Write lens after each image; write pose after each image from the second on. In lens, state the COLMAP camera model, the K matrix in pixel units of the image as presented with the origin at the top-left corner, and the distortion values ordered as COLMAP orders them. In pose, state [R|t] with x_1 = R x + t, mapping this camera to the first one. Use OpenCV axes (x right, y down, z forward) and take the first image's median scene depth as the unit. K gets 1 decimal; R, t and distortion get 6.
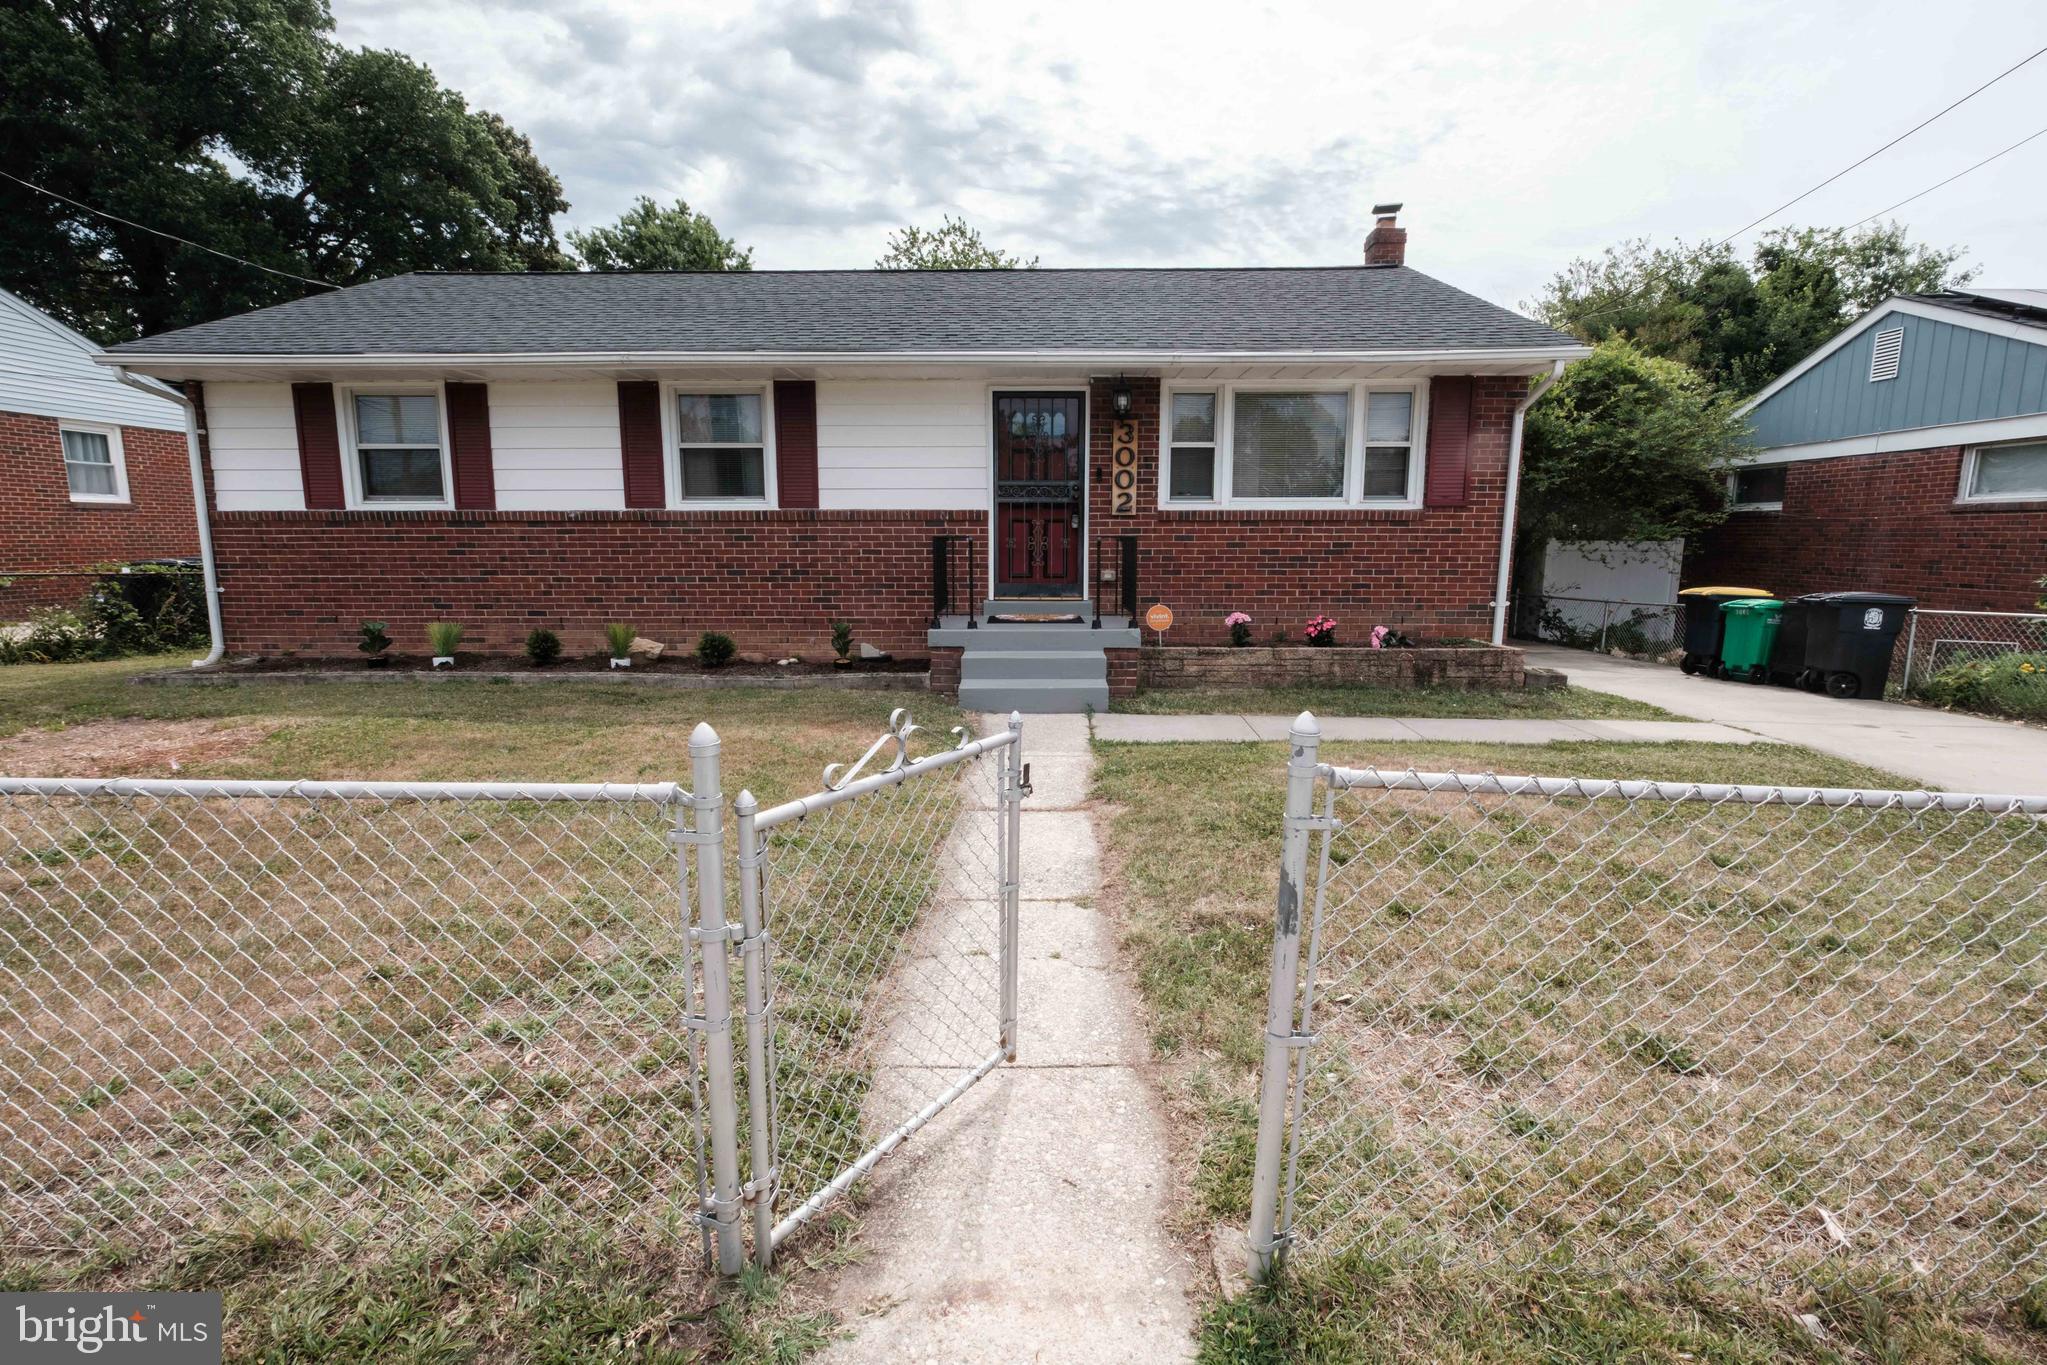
lens RADIAL K [[887.3, 0, 1023.5], [0, 887.3, 682.5], [0, 0, 1]] dist [-0.002808, -0.001301]
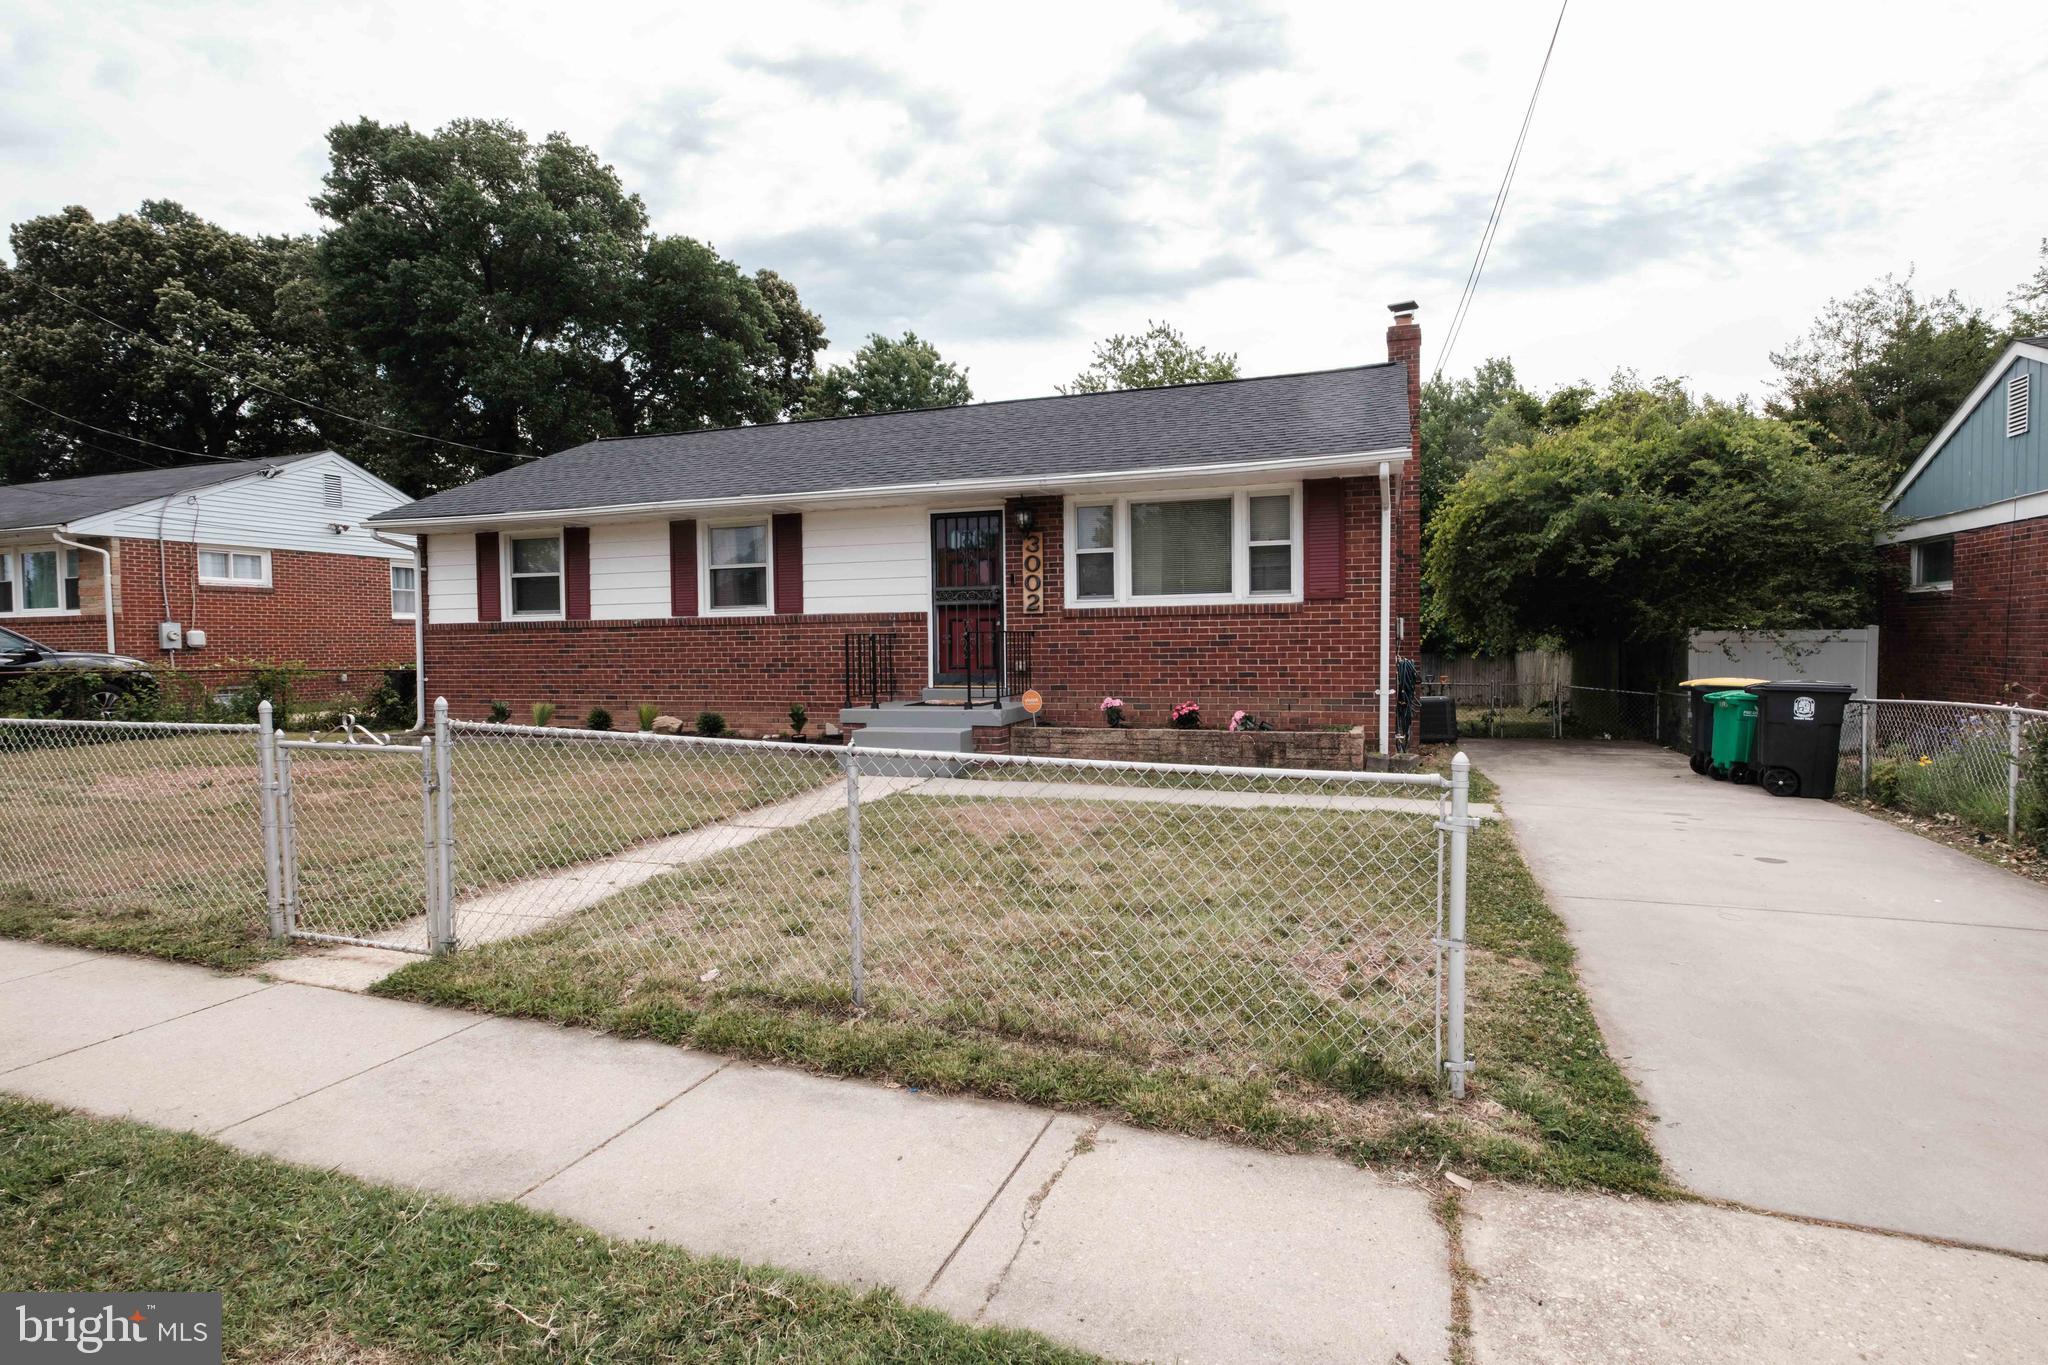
lens RADIAL K [[993.9, 0, 1027.4], [0, 993.9, 695.0], [0, 0, 1]] dist [-0.002908, -0.000371]
pose [[0.952366, 0.003992, -0.304932, 0.492015], [-0.036464, 0.994232, -0.100866, 0.044710], [0.302770, 0.107181, 0.947018, -0.202857]]
